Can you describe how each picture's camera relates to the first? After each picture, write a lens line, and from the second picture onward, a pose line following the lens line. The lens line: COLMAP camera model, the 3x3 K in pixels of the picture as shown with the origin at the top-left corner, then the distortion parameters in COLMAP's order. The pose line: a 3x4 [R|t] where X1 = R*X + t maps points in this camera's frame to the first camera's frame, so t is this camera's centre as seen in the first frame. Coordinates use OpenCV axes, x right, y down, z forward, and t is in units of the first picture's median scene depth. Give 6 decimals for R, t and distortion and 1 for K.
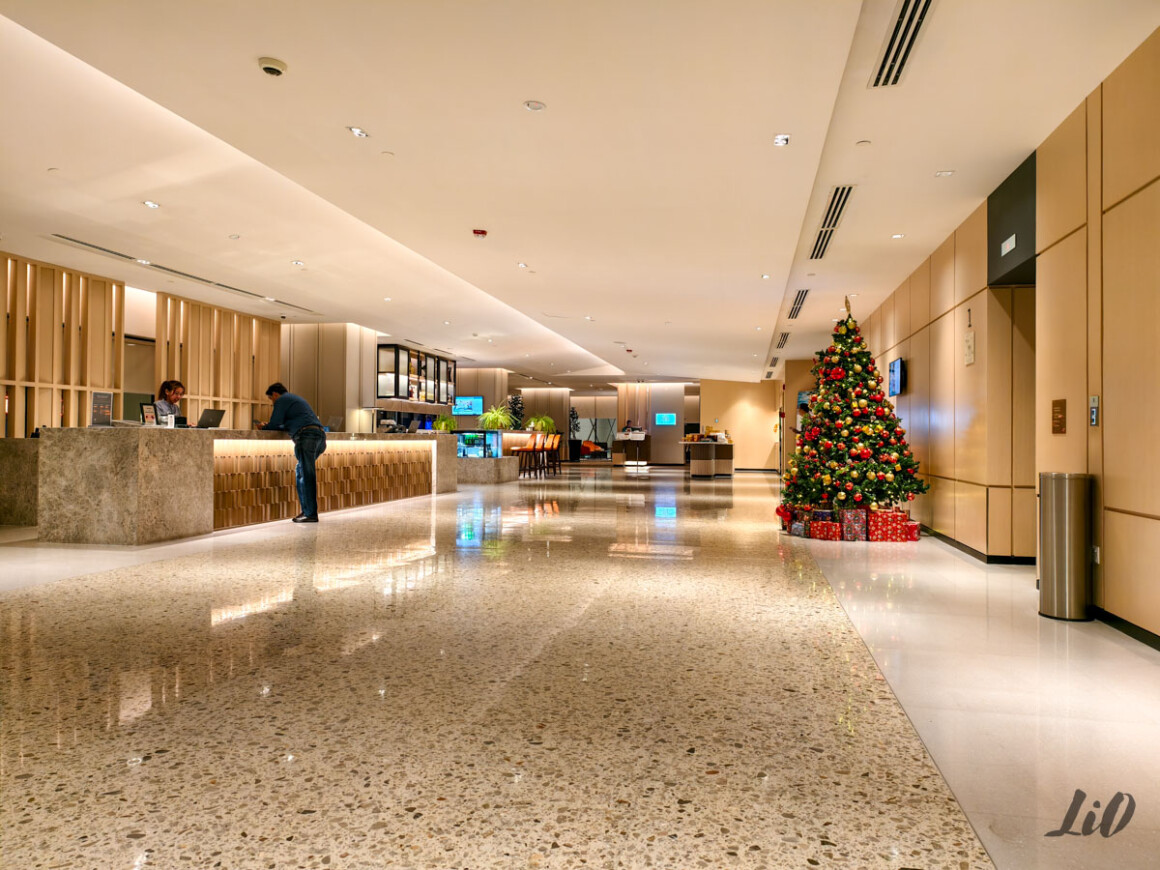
lens RADIAL K [[817.7, 0, 580.0], [0, 817.7, 435.0], [0, 0, 1]] dist [-0.002910, 0.000632]
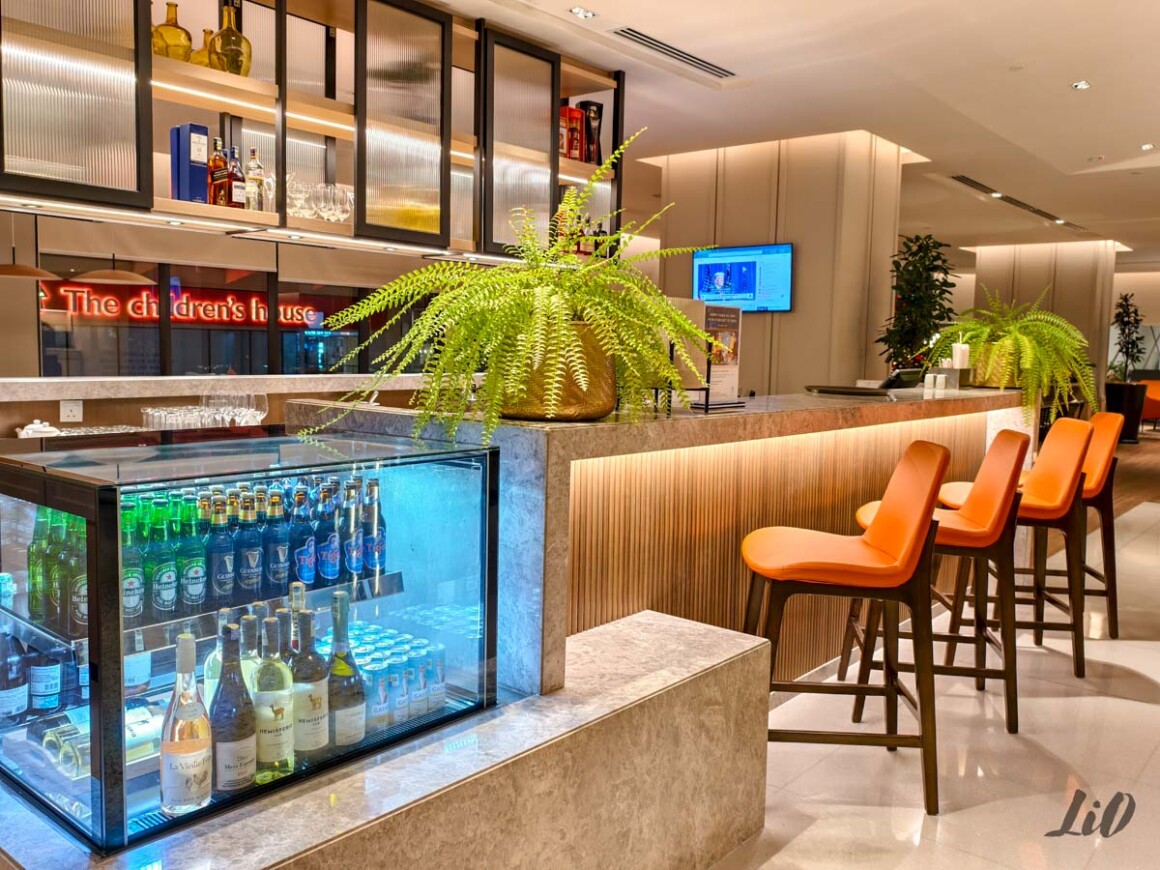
lens RADIAL K [[960.6, 0, 580.0], [0, 960.6, 435.0], [0, 0, 1]] dist [-0.004738, -0.002932]
pose [[0.880853, 0.053249, -0.470385, -0.026638], [-0.009522, 0.995445, 0.094856, -0.012673], [0.473294, -0.079075, 0.877348, 0.665644]]
